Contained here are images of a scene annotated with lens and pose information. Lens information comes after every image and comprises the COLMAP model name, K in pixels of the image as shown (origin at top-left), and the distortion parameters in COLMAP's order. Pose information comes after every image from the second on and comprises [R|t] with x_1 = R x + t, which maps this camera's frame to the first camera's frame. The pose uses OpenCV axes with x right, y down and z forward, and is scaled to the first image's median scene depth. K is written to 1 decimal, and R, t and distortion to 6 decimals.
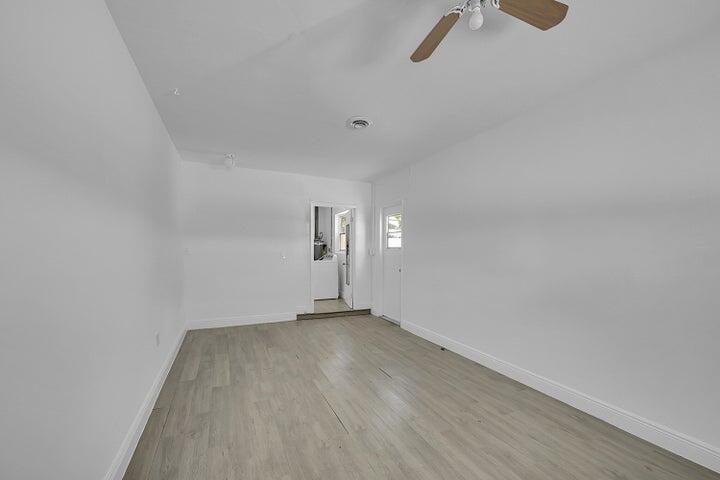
lens RADIAL K [[288.9, 0, 360.0], [0, 288.9, 240.0], [0, 0, 1]] dist [-0.003378, -0.000368]
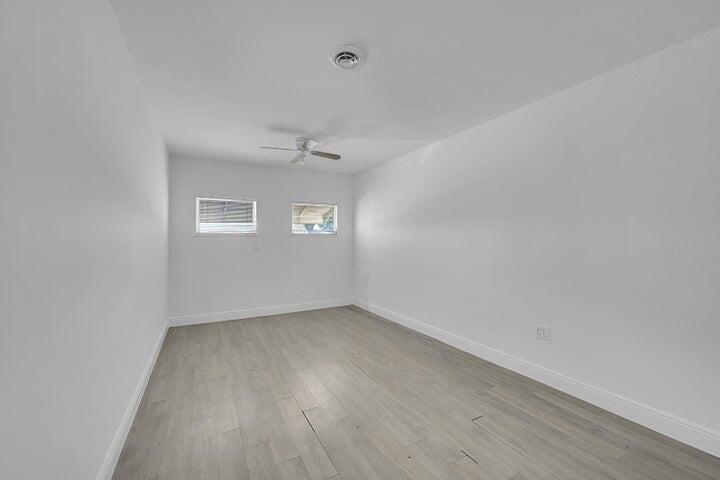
lens RADIAL K [[288.9, 0, 360.0], [0, 288.9, 240.0], [0, 0, 1]] dist [-0.003378, -0.000368]
pose [[-0.995990, -0.009418, -0.088962, 0.034395], [-0.007973, 0.999831, -0.016584, 0.034226], [0.089103, -0.015808, -0.995897, 1.841099]]
